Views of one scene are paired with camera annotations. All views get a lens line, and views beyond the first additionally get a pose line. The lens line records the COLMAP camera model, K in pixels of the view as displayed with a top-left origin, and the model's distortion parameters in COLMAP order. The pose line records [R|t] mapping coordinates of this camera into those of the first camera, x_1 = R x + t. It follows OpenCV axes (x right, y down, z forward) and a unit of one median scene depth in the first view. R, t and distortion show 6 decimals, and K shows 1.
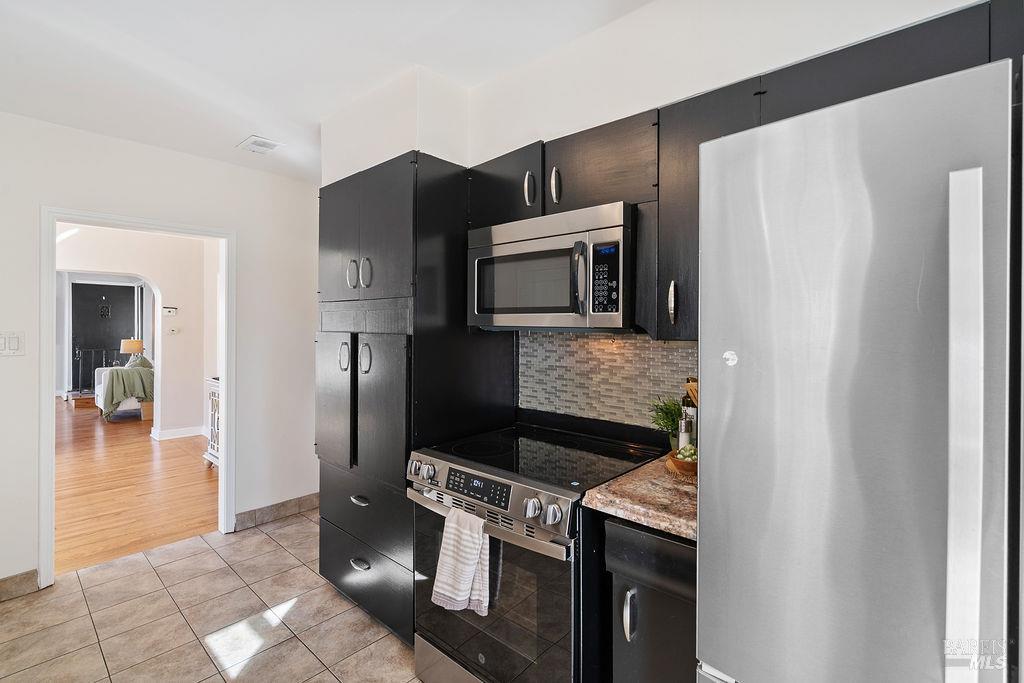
lens RADIAL K [[471.0, 0, 515.2], [0, 471.0, 328.1], [0, 0, 1]] dist [-0.000178, -0.000469]
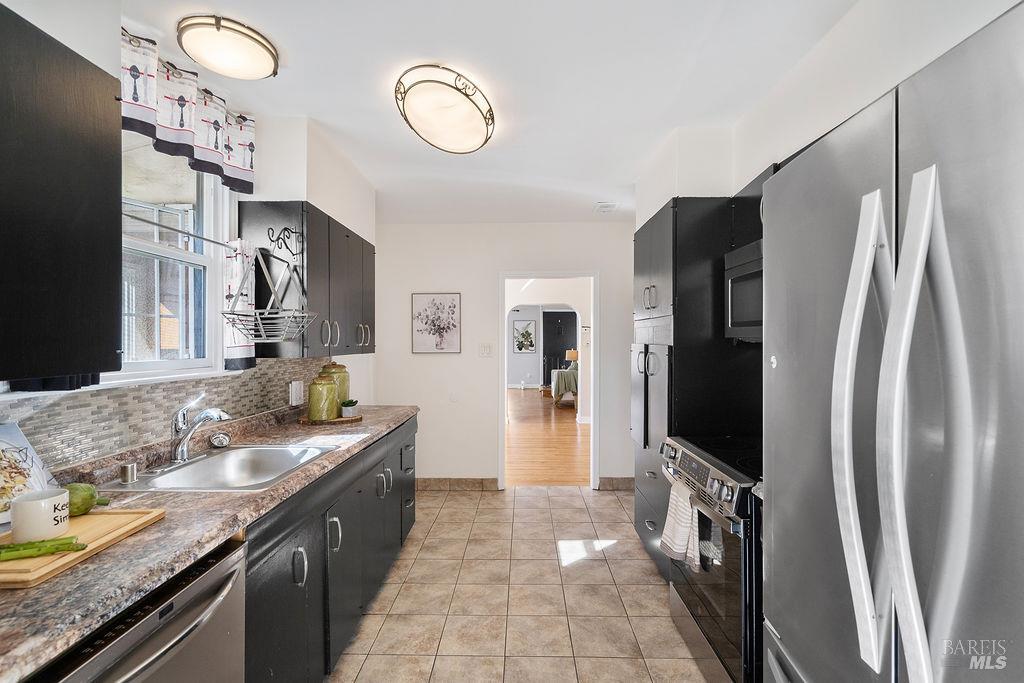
lens RADIAL K [[463.7, 0, 512.0], [0, 463.7, 341.5], [0, 0, 1]] dist [-0.000843, 0.000105]
pose [[0.656992, -0.003919, -0.753887, 0.334825], [0.002425, 0.999992, -0.003085, 0.005183], [0.753893, 0.000199, 0.656997, -0.101762]]
